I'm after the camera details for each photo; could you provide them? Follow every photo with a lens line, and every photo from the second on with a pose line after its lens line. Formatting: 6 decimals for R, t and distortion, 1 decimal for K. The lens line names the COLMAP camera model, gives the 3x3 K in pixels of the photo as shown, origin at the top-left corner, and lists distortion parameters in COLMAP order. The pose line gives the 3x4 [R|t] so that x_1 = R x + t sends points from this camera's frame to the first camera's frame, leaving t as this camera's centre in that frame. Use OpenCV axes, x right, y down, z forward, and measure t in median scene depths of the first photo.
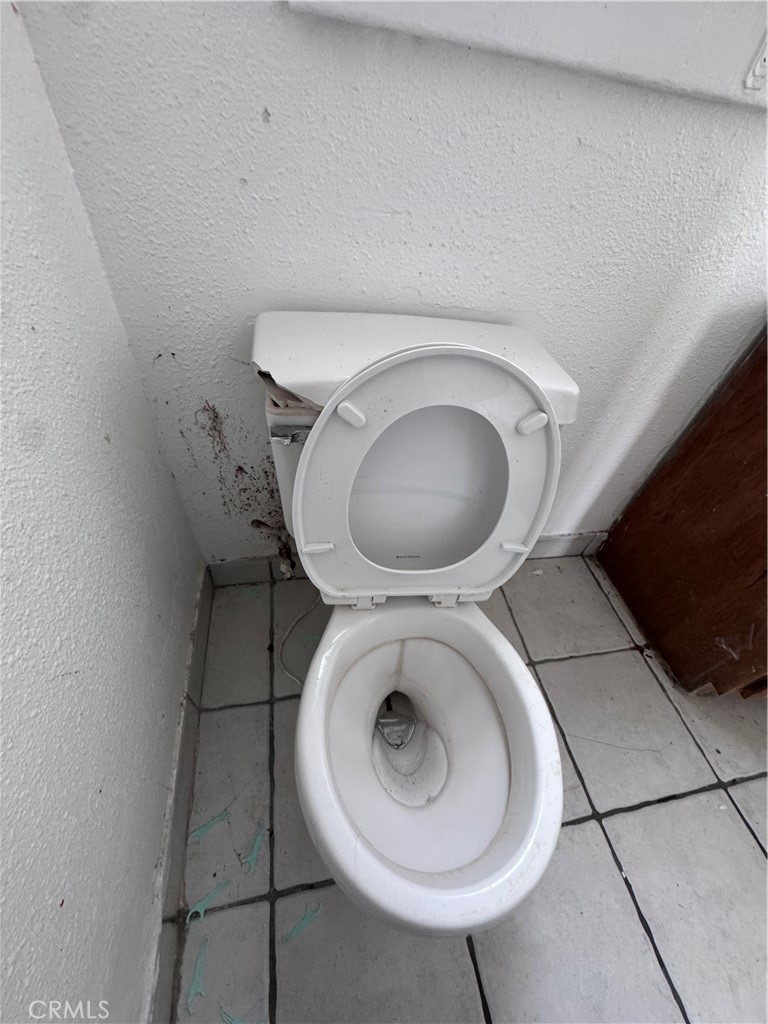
lens RADIAL K [[408.3, 0, 384.0], [0, 408.3, 512.0], [0, 0, 1]] dist [-0.003351, 0.000415]
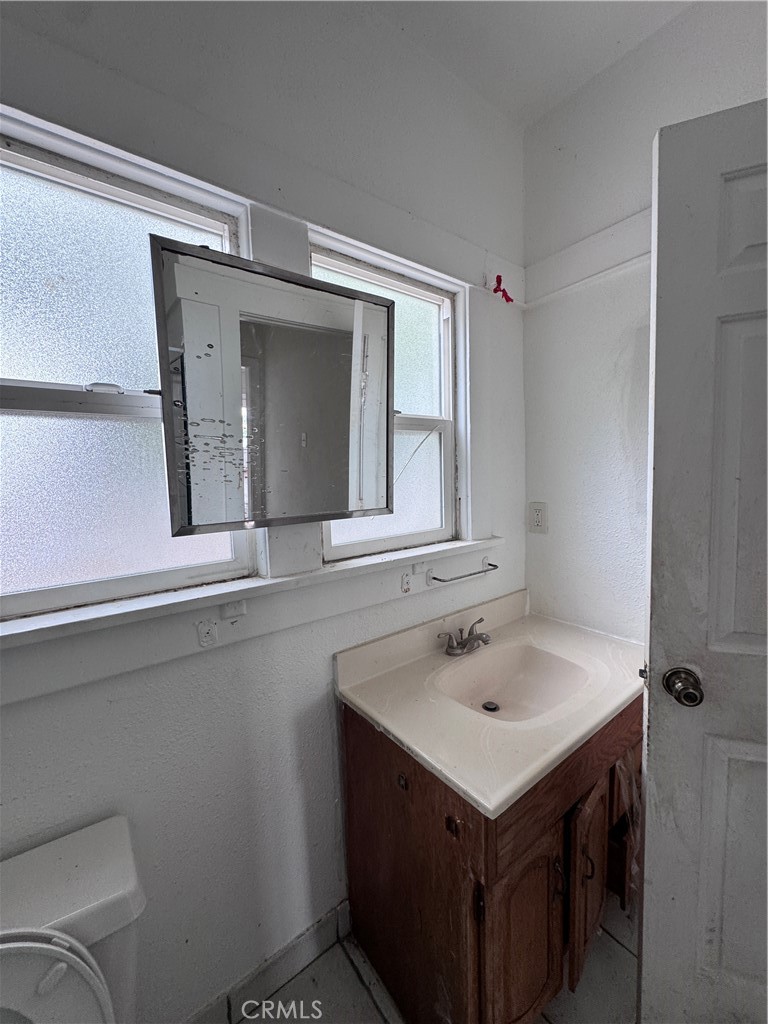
lens RADIAL K [[408.3, 0, 384.0], [0, 408.3, 512.0], [0, 0, 1]] dist [-0.003351, 0.000415]
pose [[0.877886, -0.194030, 0.437799, 0.379211], [0.430664, 0.719655, -0.544633, -0.052243], [-0.209389, 0.666670, 0.715337, -0.374018]]
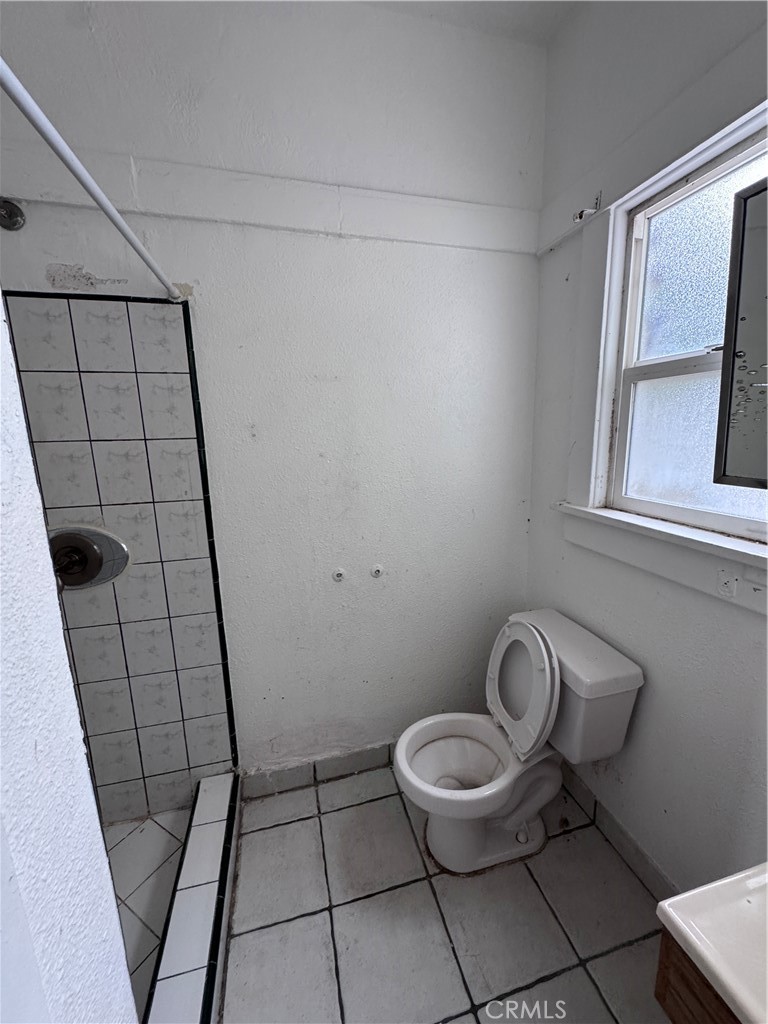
lens RADIAL K [[408.3, 0, 384.0], [0, 408.3, 512.0], [0, 0, 1]] dist [-0.003351, 0.000415]
pose [[0.063177, 0.072145, -0.995391, 1.068759], [-0.706619, 0.707565, 0.006435, -0.090143], [0.704769, 0.702955, 0.095681, -0.237956]]
